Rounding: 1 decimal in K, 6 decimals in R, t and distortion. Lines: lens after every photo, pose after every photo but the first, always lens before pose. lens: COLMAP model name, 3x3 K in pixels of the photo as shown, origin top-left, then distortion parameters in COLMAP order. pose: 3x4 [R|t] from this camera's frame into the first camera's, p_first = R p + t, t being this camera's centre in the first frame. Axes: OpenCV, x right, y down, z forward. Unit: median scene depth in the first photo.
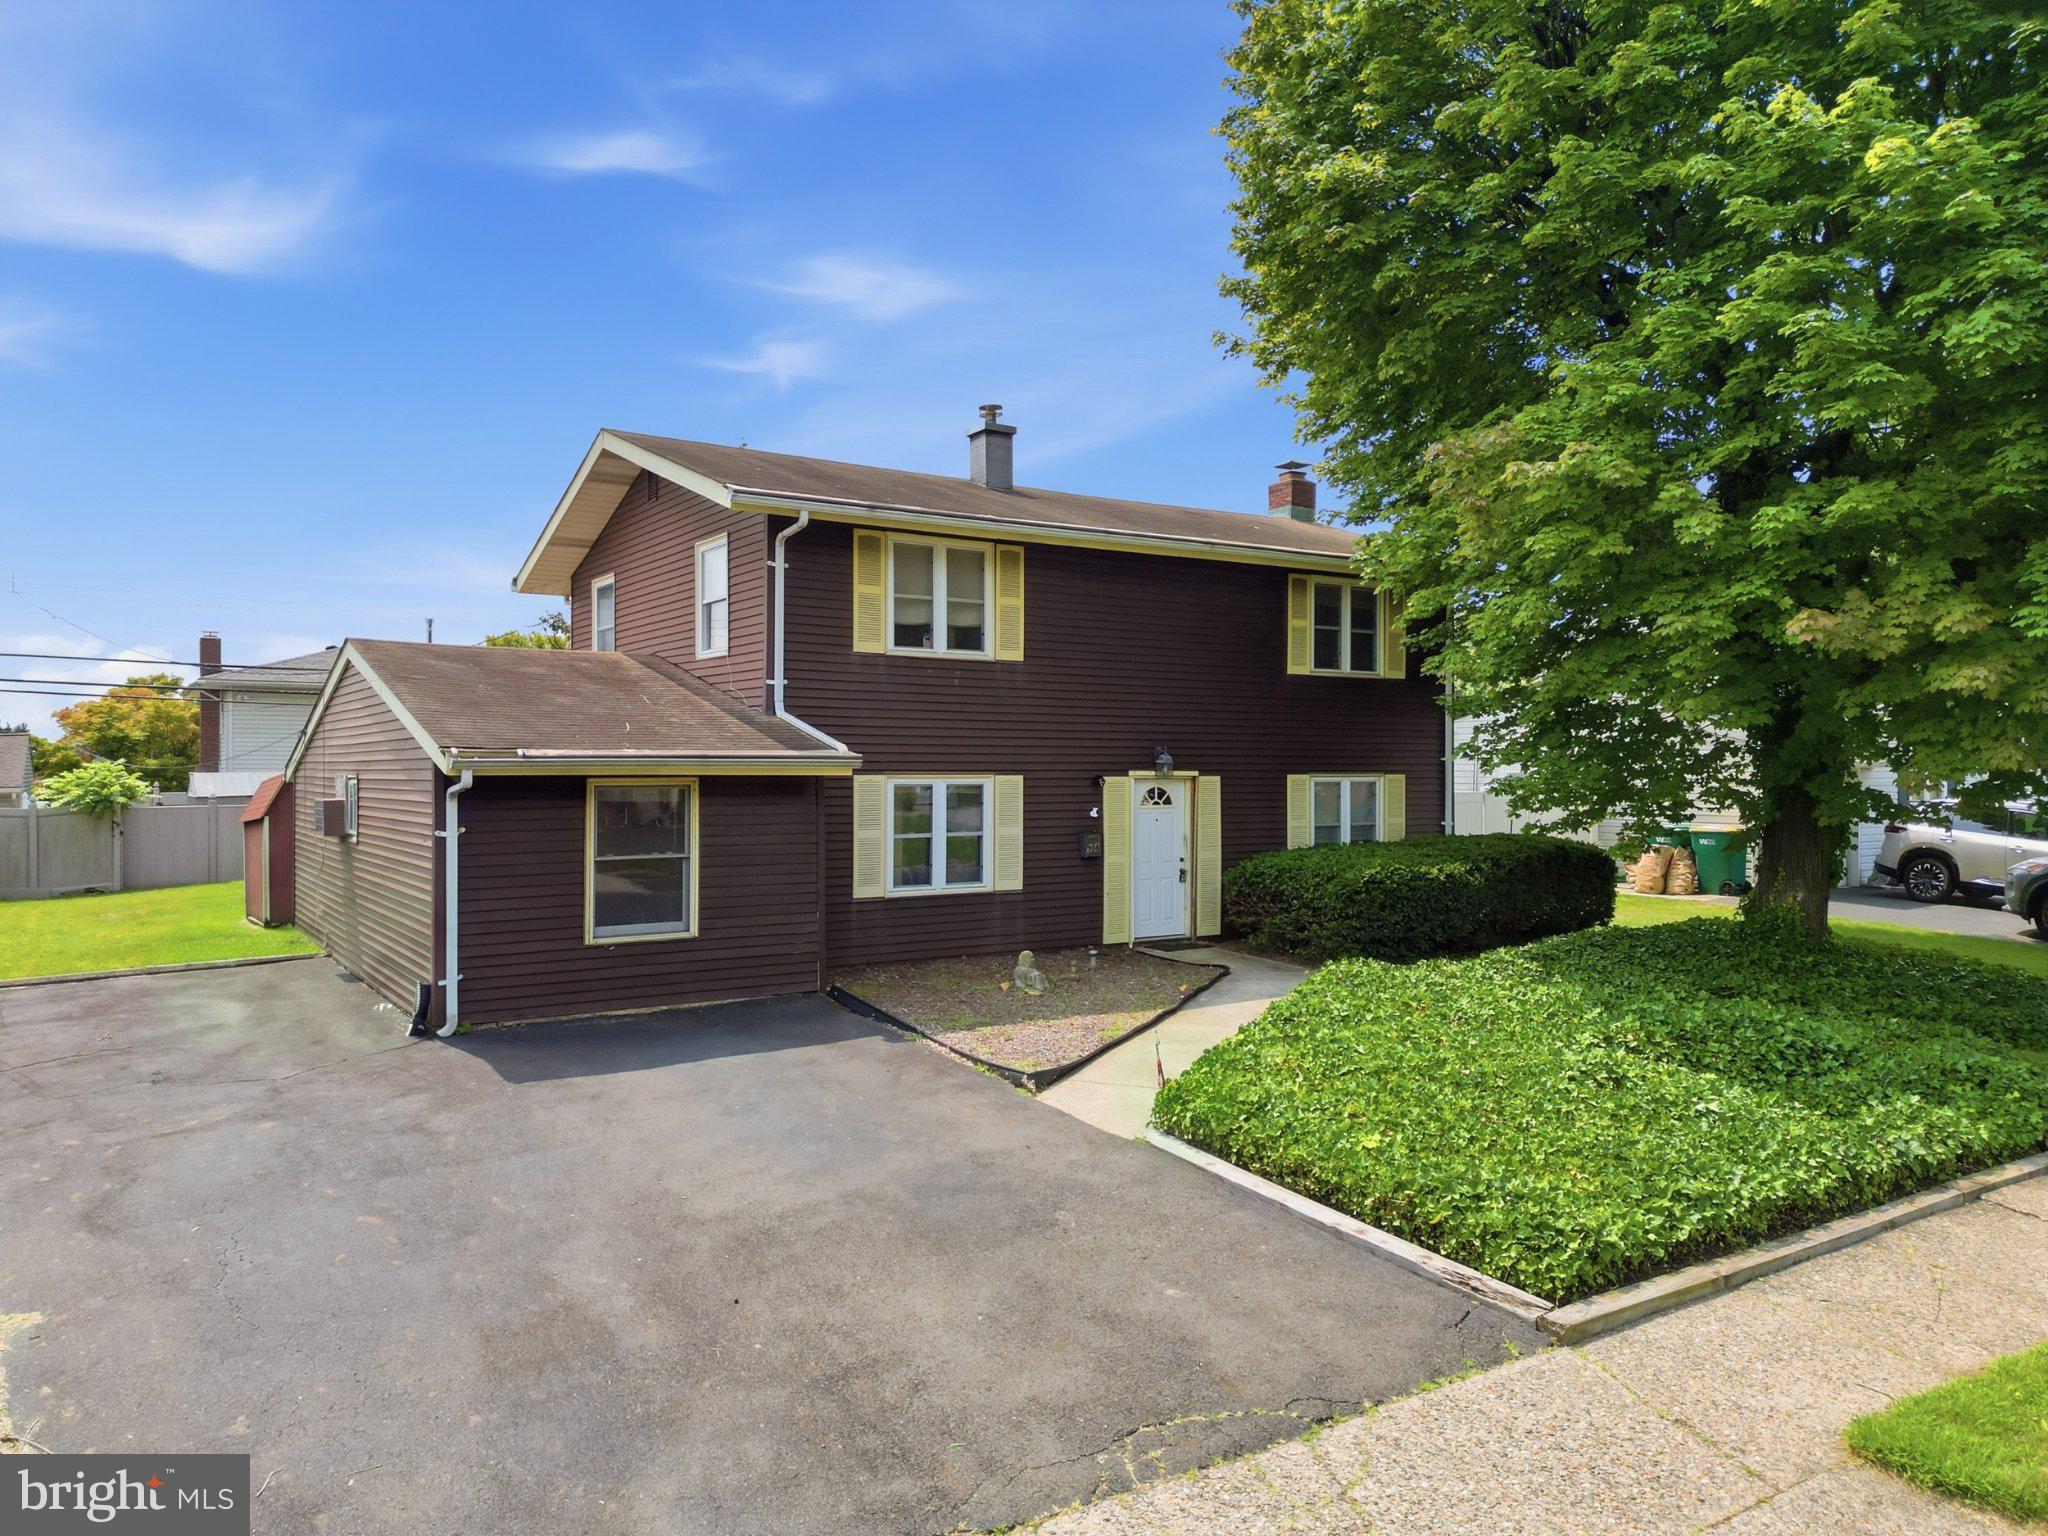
lens RADIAL K [[1453.0, 0, 1018.0], [0, 1453.0, 775.3], [0, 0, 1]] dist [0.059673, -0.050110]
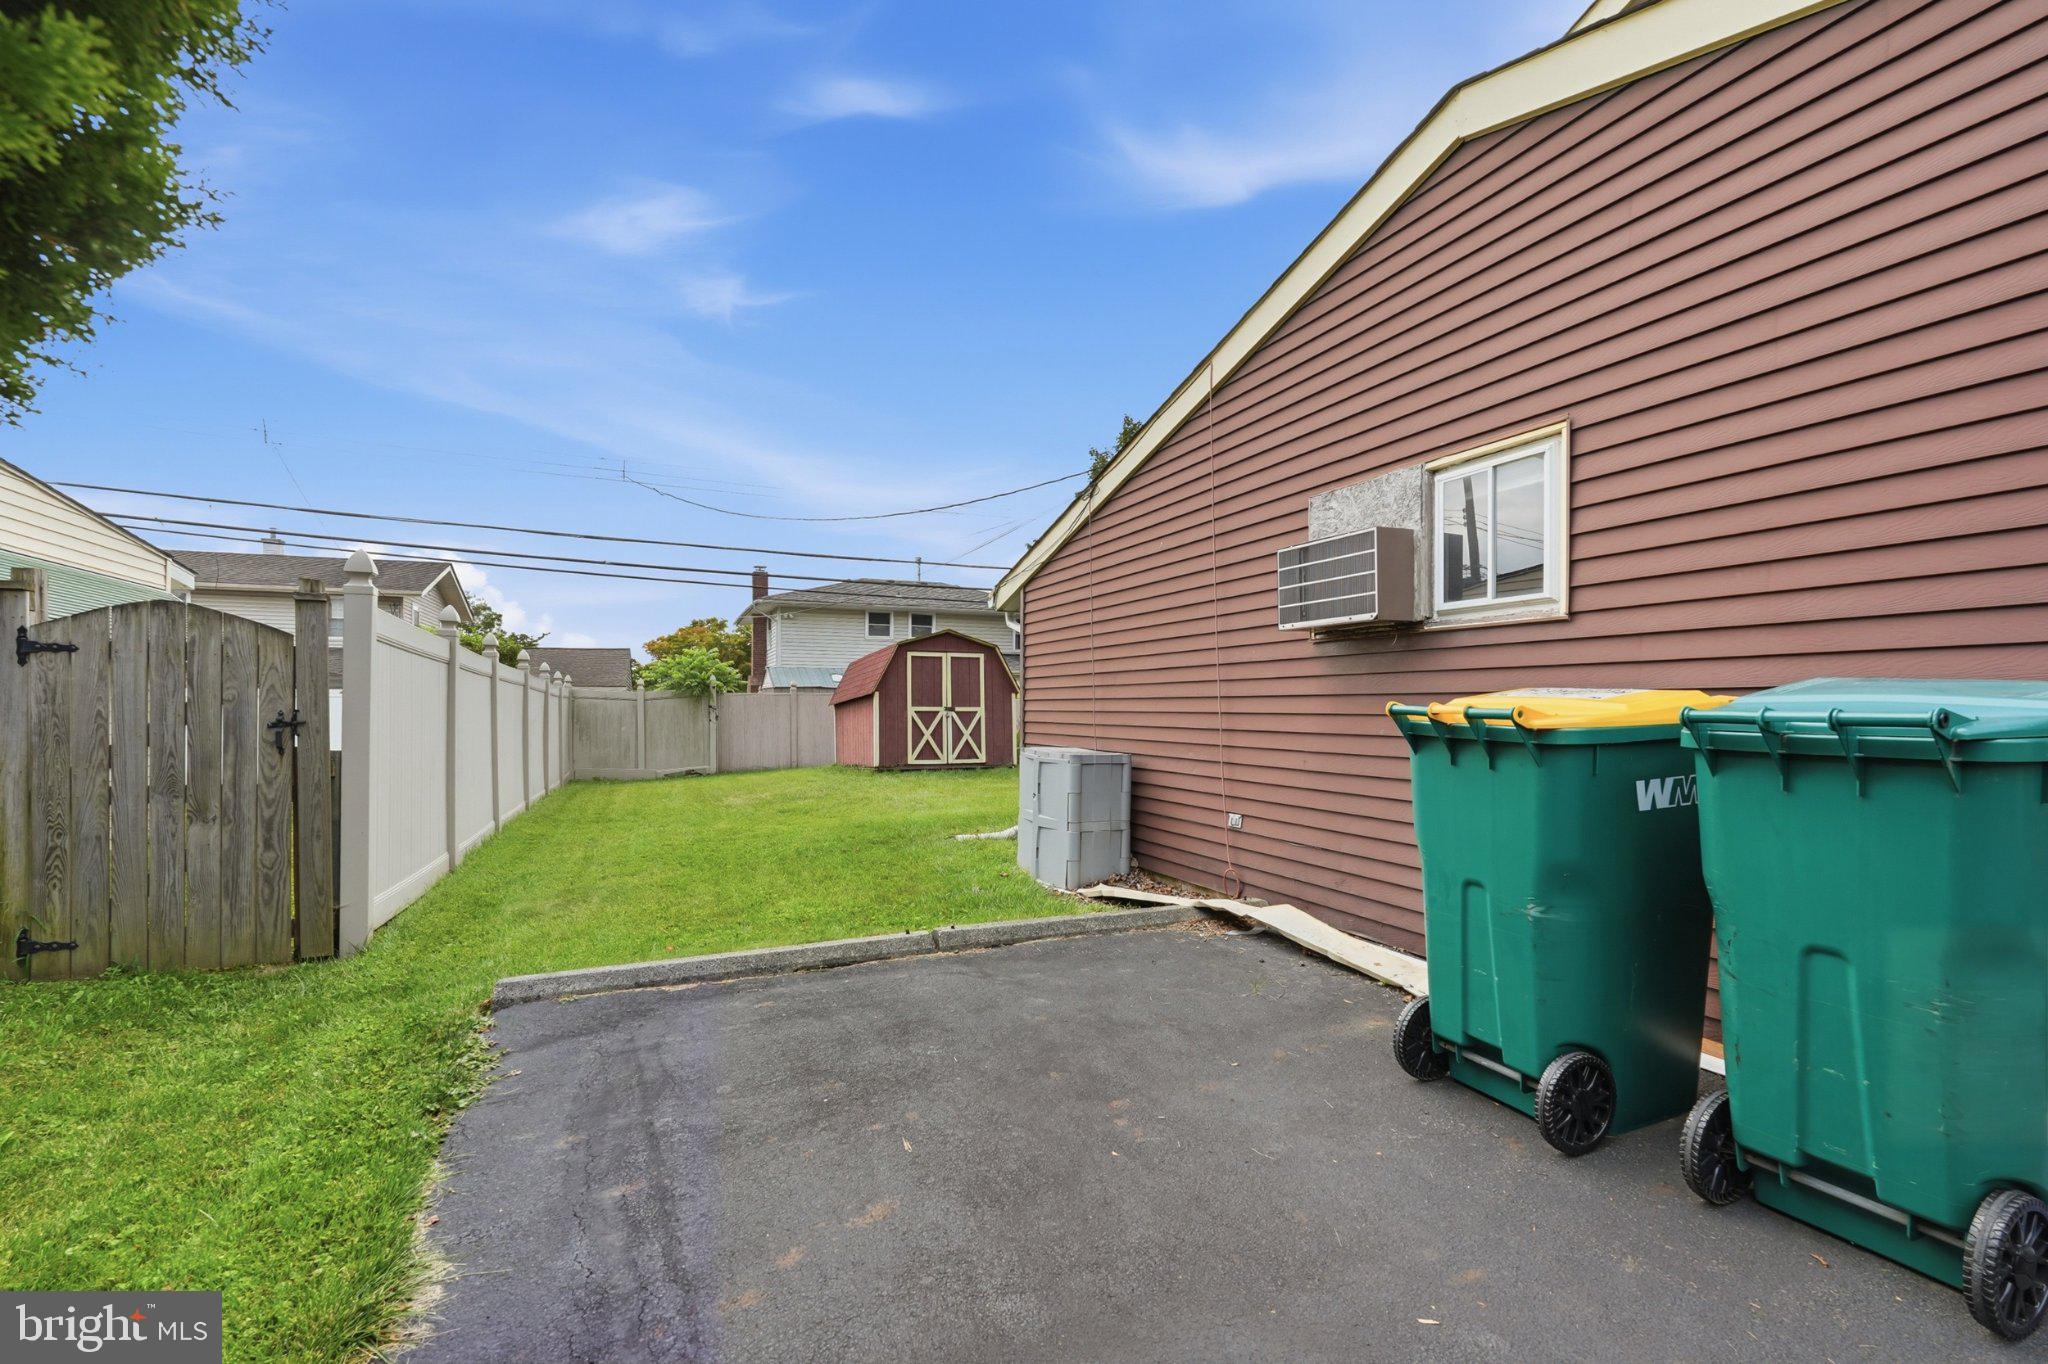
lens RADIAL K [[954.5, 0, 1020.6], [0, 954.5, 714.3], [0, 0, 1]] dist [-0.000749, -0.000056]
pose [[0.980687, 0.003326, -0.195555, -0.601555], [-0.002181, 0.999979, 0.006069, 0.072081], [0.195571, -0.005526, 0.980674, 0.870471]]
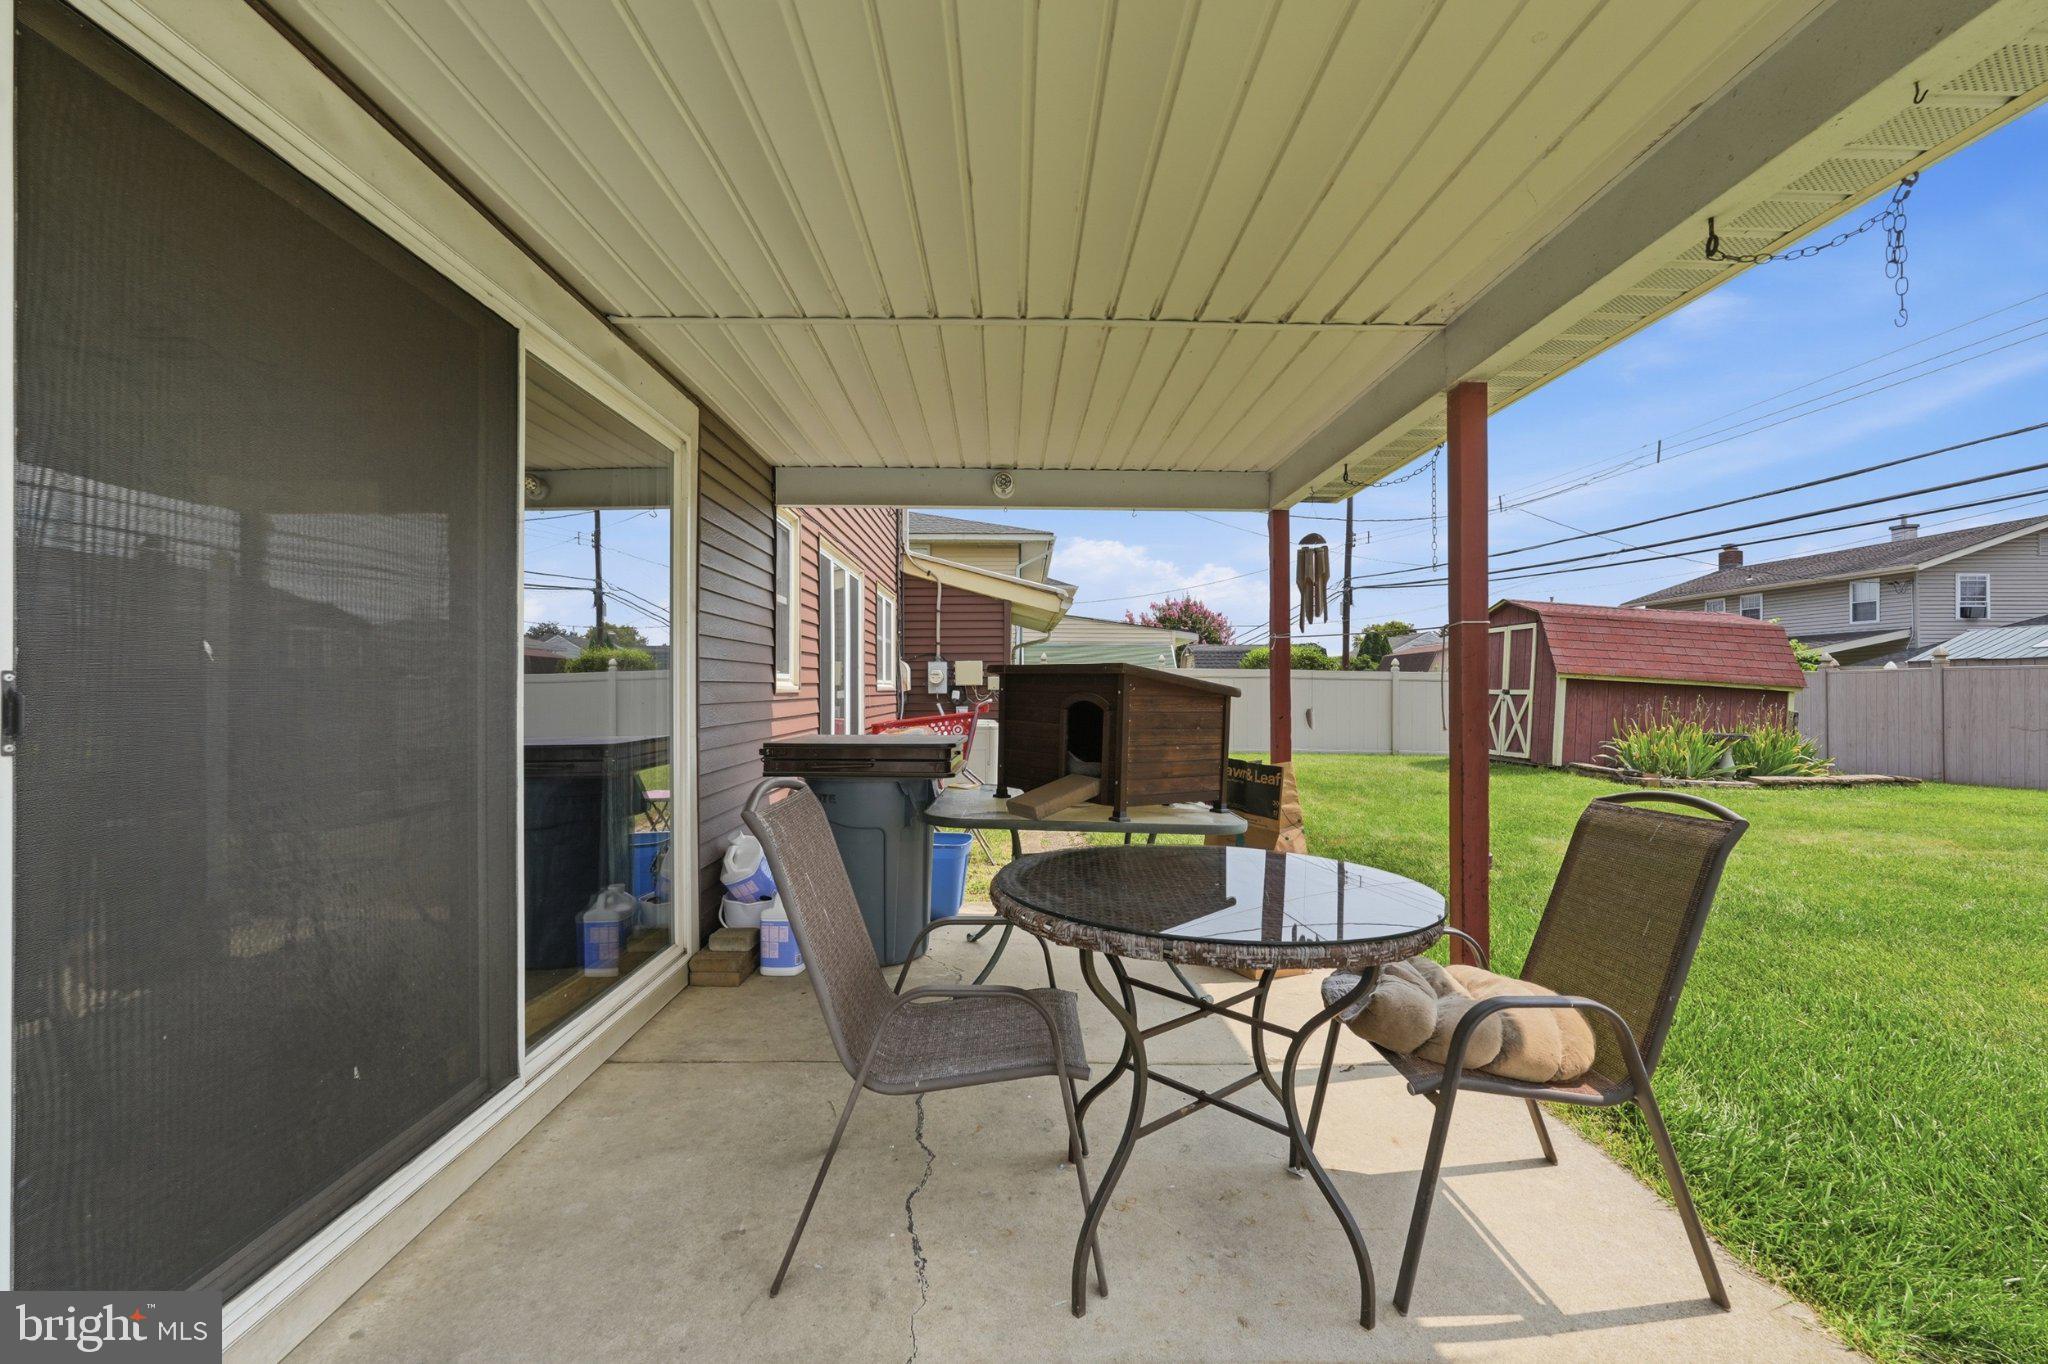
lens RADIAL K [[909.2, 0, 1024.0], [0, 909.2, 682.0], [0, 0, 1]] dist [-0.001545, -0.000182]
pose [[-0.530214, -0.005307, -0.847847, 0.113020], [-0.003405, 0.999986, -0.004129, 0.068392], [0.847857, 0.000698, -0.530224, 2.006721]]
